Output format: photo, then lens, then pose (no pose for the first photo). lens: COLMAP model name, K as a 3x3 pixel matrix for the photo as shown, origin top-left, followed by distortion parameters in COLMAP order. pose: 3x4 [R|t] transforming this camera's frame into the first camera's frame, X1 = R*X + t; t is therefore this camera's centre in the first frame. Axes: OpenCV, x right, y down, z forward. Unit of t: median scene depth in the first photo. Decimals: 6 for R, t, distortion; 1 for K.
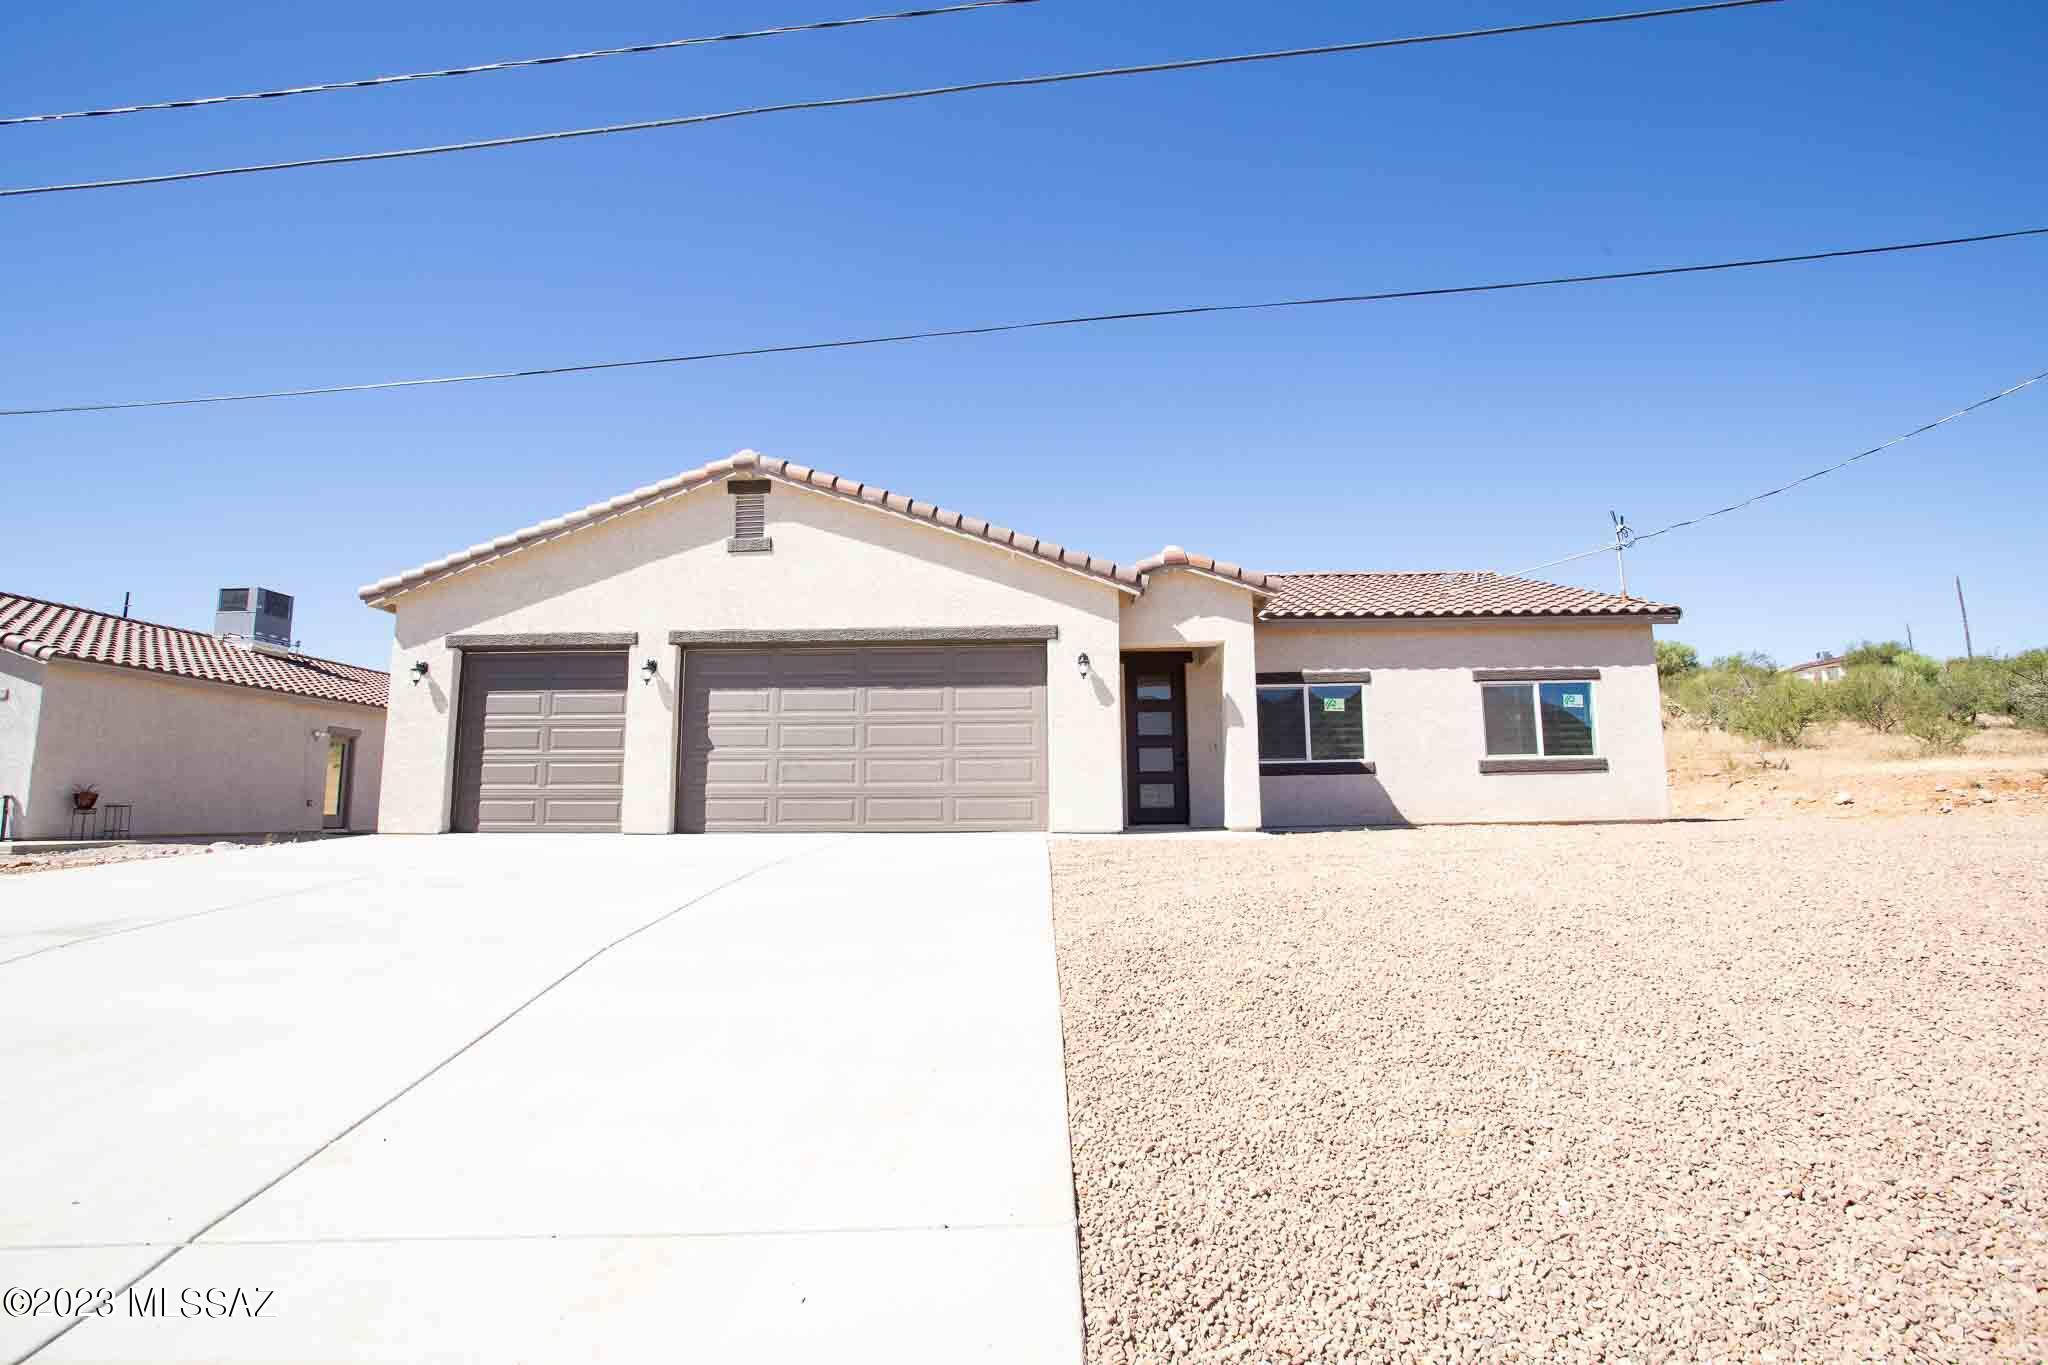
lens RADIAL K [[1030.4, 0, 1024.0], [0, 1030.4, 682.5], [0, 0, 1]] dist [-0.080784, 0.027907]
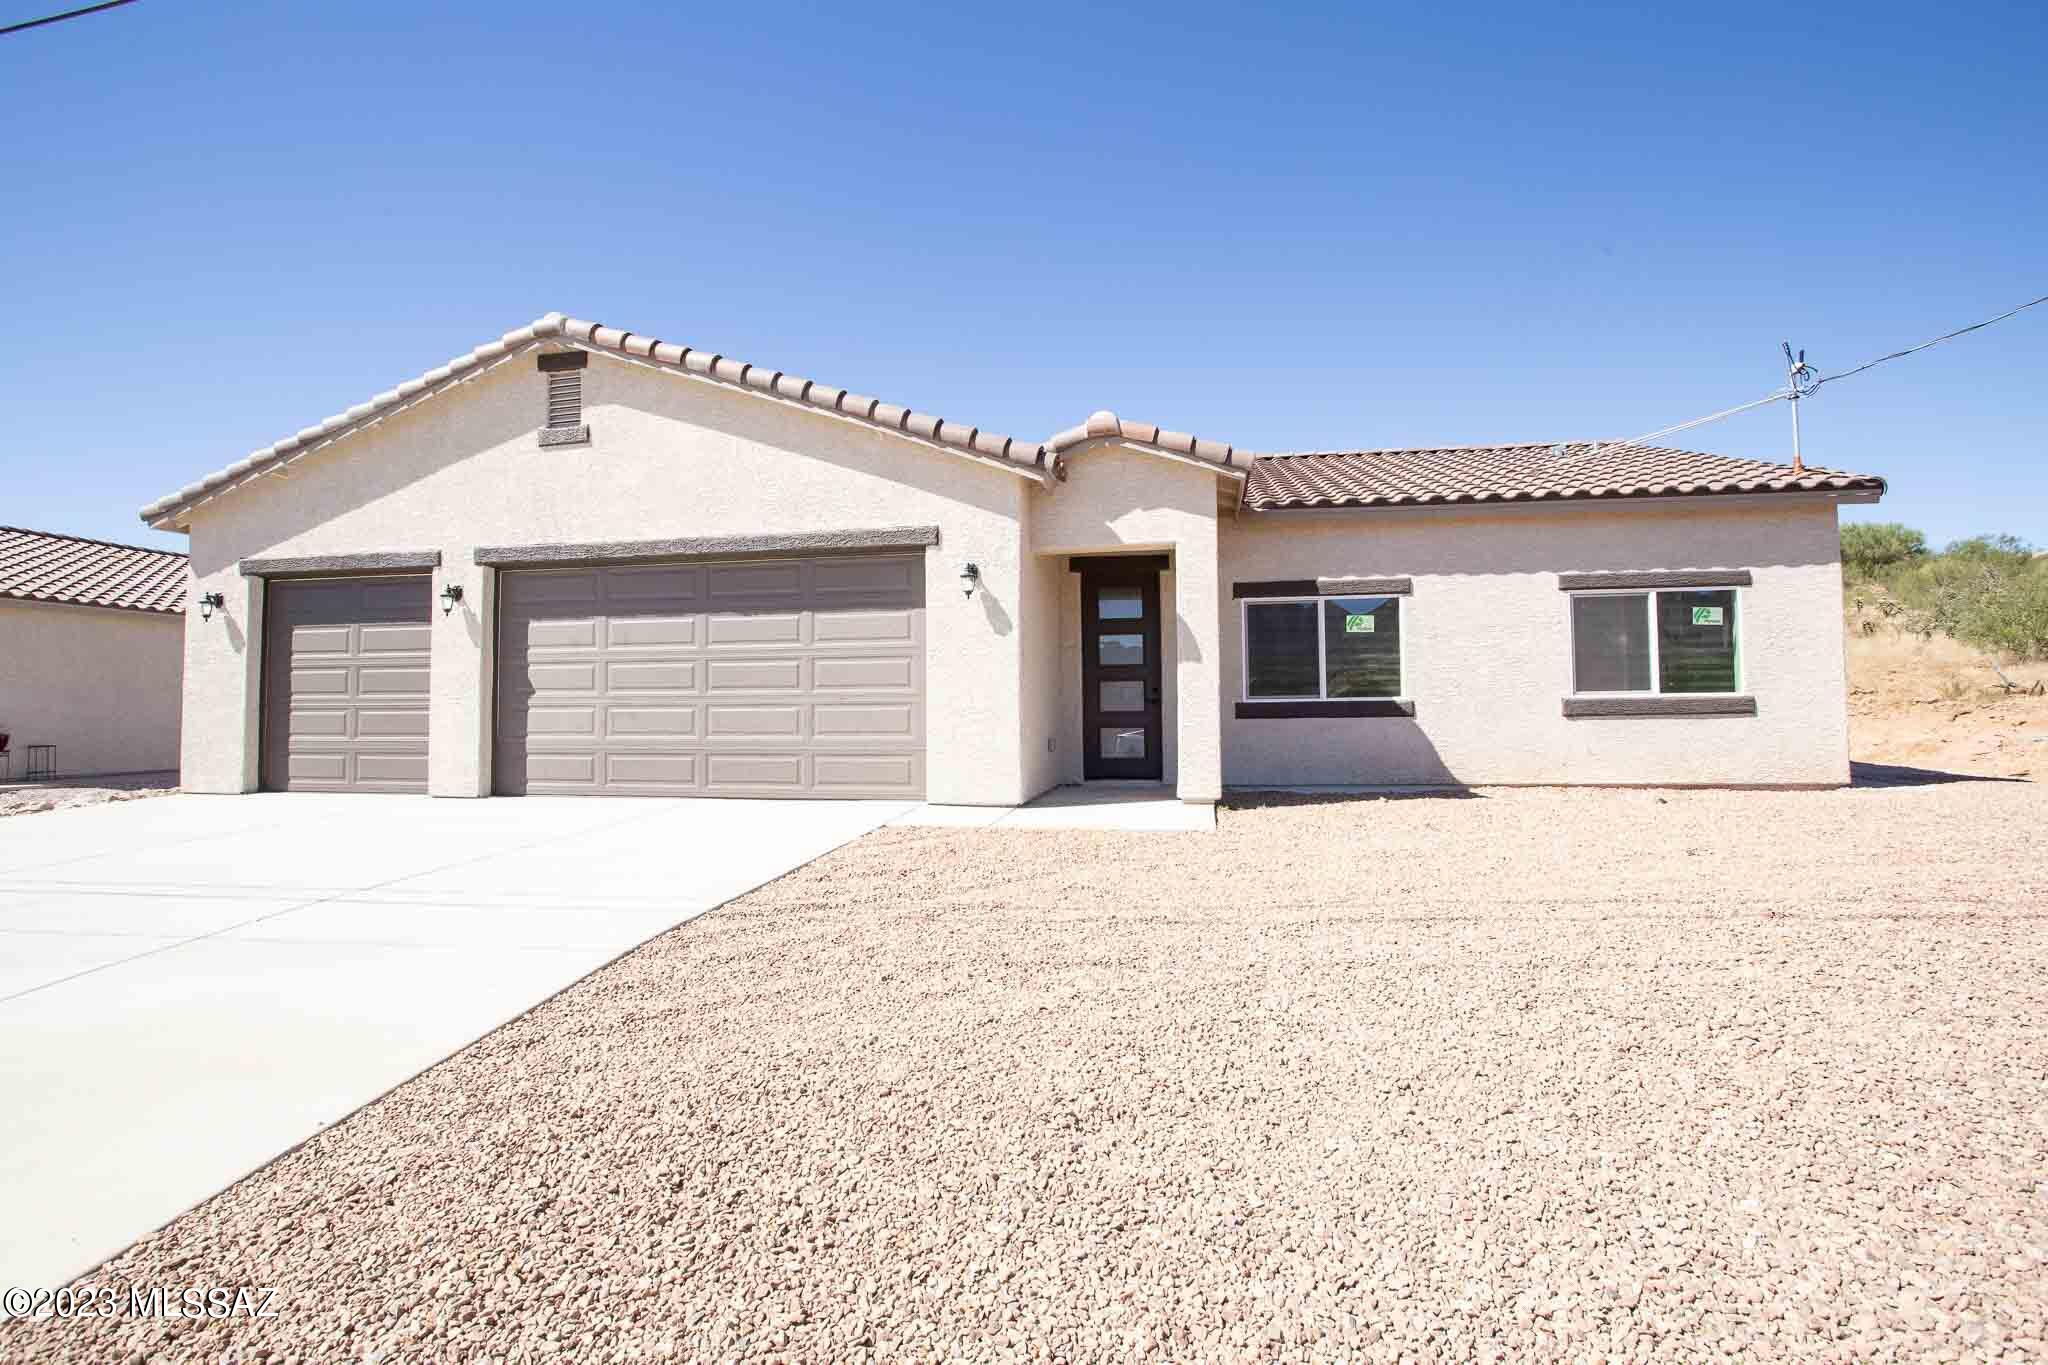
lens RADIAL K [[1013.4, 0, 1024.0], [0, 1013.4, 682.5], [0, 0, 1]] dist [-0.074849, 0.033964]
pose [[0.988602, -0.003015, -0.150521, 0.198728], [0.017918, 0.995049, 0.097753, -0.013562], [0.149481, -0.099336, 0.983762, 0.276422]]
